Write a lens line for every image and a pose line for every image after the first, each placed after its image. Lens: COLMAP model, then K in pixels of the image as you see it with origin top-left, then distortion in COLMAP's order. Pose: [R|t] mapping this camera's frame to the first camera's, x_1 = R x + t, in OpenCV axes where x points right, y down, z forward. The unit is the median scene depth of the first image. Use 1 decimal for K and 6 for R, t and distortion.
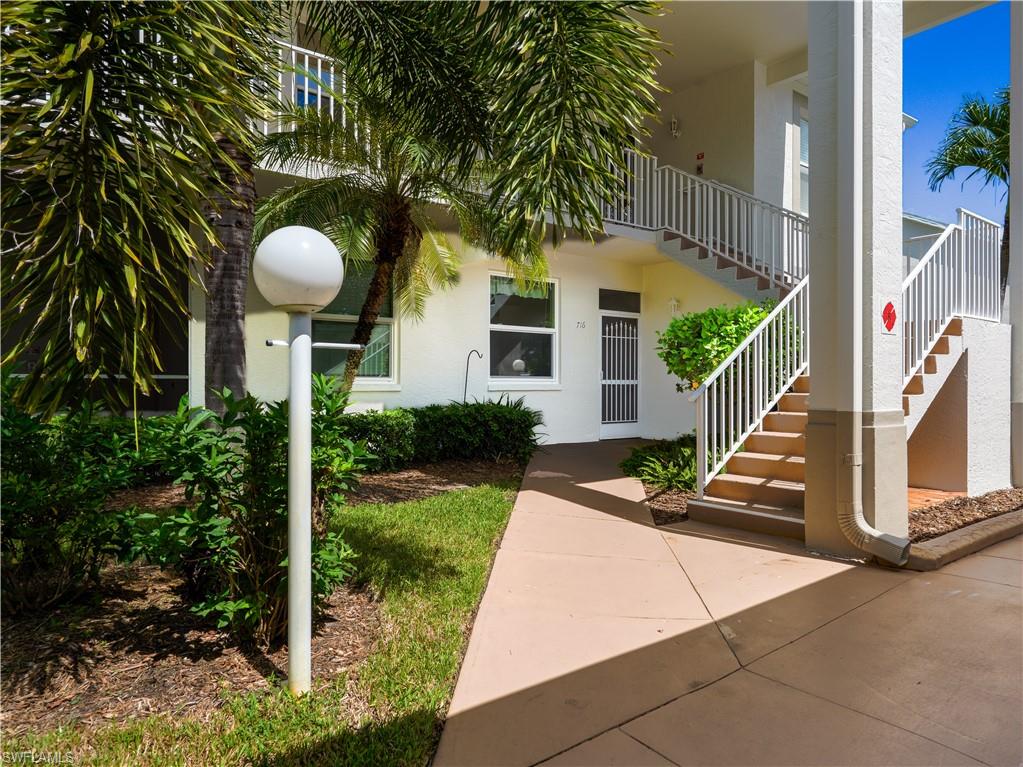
lens RADIAL K [[673.9, 0, 511.5], [0, 673.9, 383.5], [0, 0, 1]] dist [-0.001543, 0.000026]
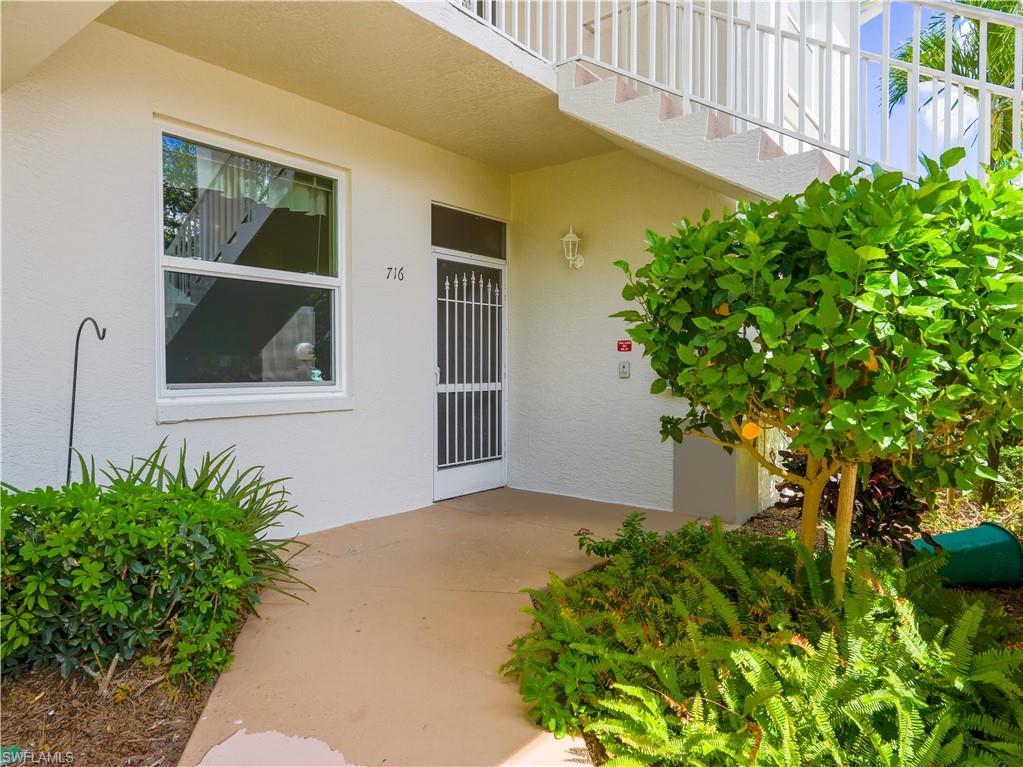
lens RADIAL K [[673.9, 0, 511.5], [0, 673.9, 383.5], [0, 0, 1]] dist [-0.001543, 0.000026]
pose [[0.966237, -0.008187, 0.257525, 0.056048], [0.001706, 0.999676, 0.025378, -0.018792], [-0.257650, -0.024082, 0.965938, 0.488328]]
